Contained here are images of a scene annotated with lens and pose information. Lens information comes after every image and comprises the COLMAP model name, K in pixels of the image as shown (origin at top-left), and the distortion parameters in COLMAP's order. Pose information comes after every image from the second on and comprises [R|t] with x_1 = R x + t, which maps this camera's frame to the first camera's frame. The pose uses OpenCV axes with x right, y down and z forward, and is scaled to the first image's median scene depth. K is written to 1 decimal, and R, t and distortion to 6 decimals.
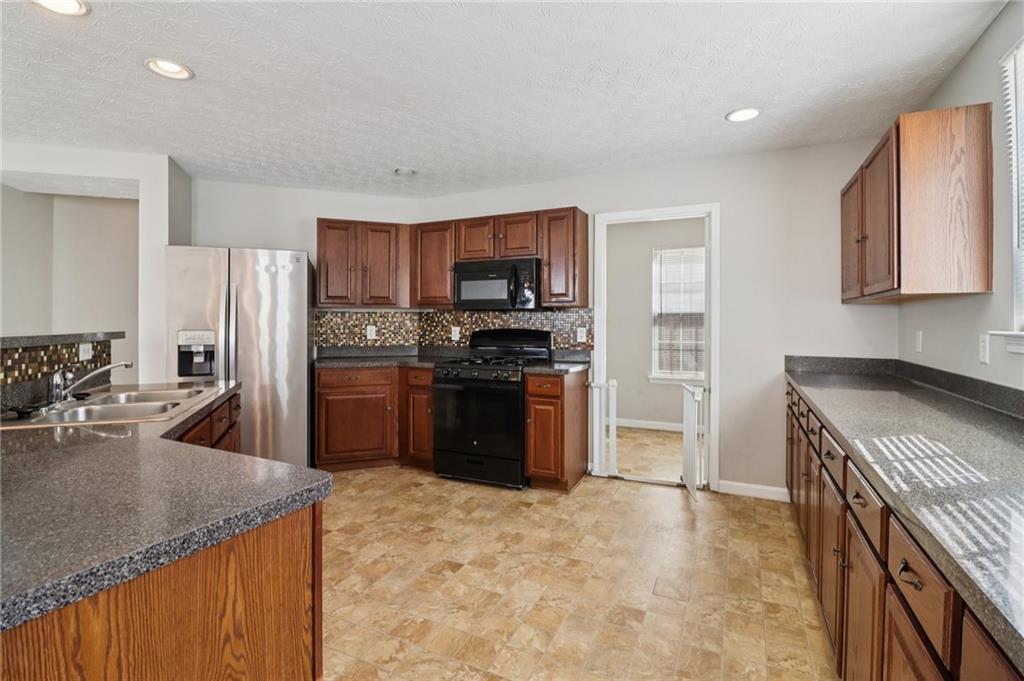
lens RADIAL K [[474.9, 0, 513.4], [0, 474.9, 324.1], [0, 0, 1]] dist [0.000778, -0.012705]
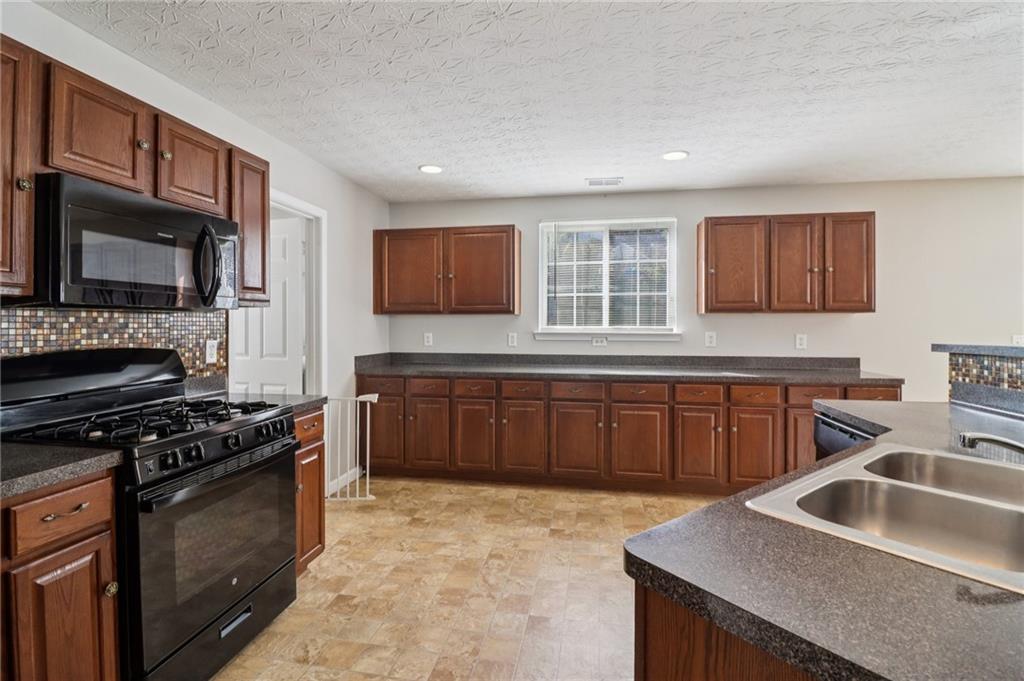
lens RADIAL K [[474.9, 0, 513.4], [0, 474.9, 324.1], [0, 0, 1]] dist [0.000778, -0.012705]
pose [[-0.257879, -0.001366, 0.966176, -0.615421], [0.007948, 0.999962, 0.003535, -0.014122], [-0.966145, 0.008590, -0.257858, 0.831452]]
